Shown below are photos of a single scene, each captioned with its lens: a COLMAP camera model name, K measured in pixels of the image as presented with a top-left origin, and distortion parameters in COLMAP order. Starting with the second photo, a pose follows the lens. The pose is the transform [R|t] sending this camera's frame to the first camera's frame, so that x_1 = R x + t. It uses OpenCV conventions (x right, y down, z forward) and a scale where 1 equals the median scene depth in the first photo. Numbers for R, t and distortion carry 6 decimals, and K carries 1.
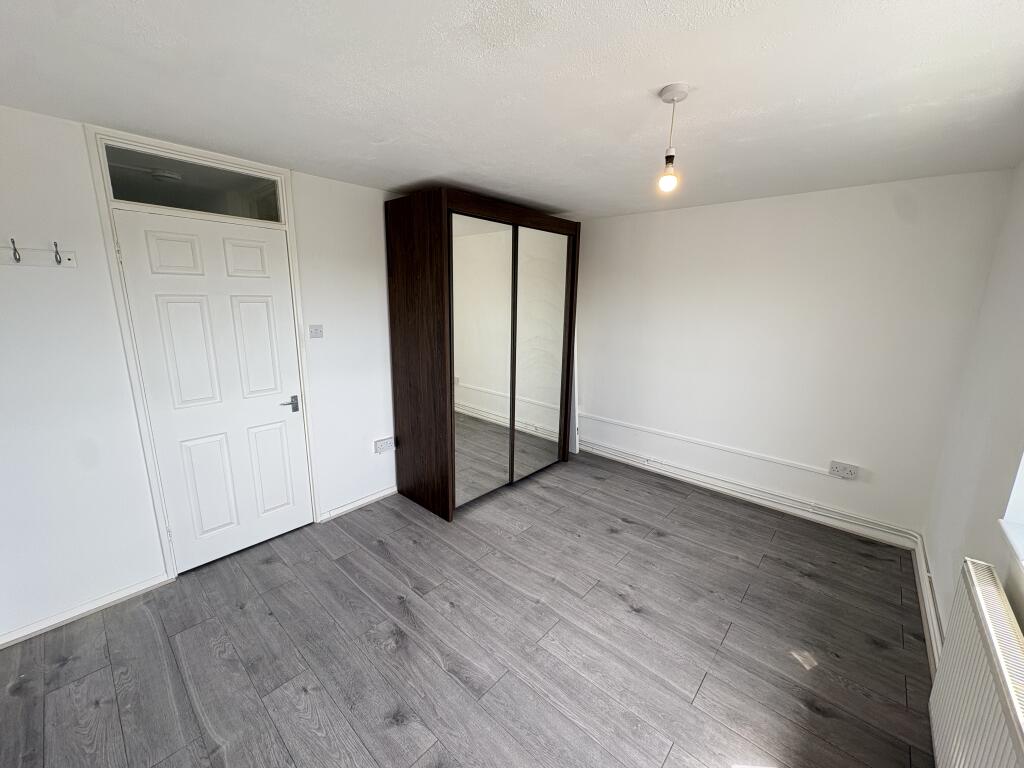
lens RADIAL K [[406.9, 0, 511.7], [0, 406.9, 382.1], [0, 0, 1]] dist [0.001871, -0.000180]
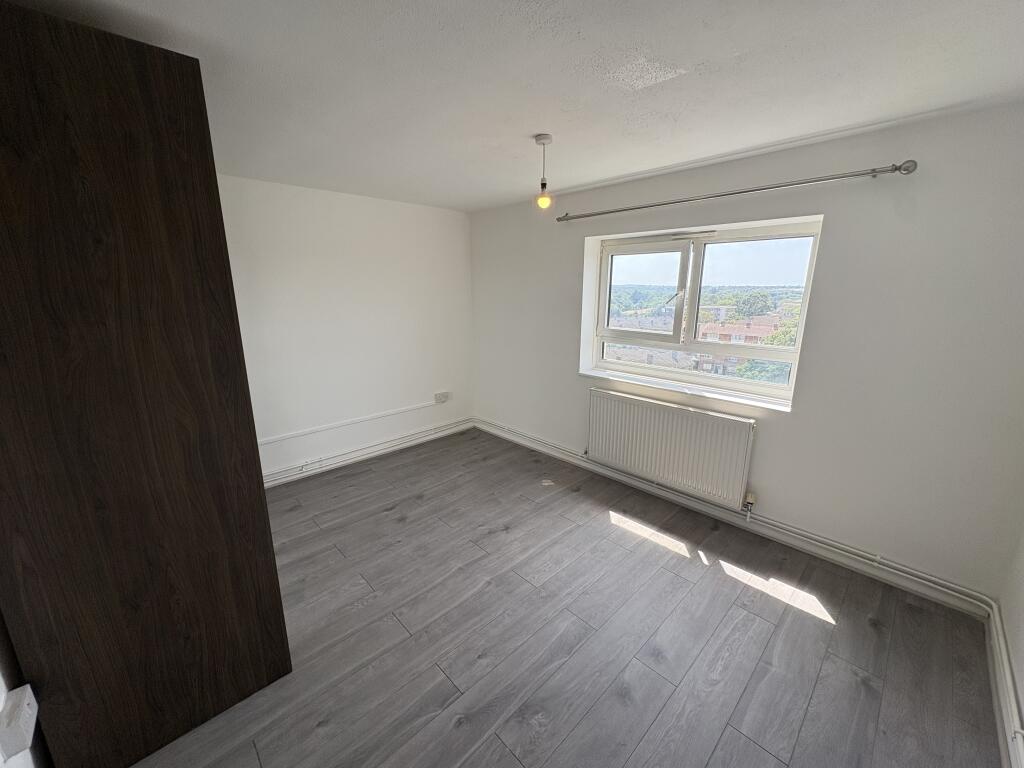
lens RADIAL K [[406.9, 0, 511.7], [0, 406.9, 382.1], [0, 0, 1]] dist [0.001871, -0.000180]
pose [[0.073954, -0.244035, 0.966942, -0.694733], [0.207035, 0.952230, 0.224487, -0.139393], [-0.975534, 0.183589, 0.120945, 0.630567]]
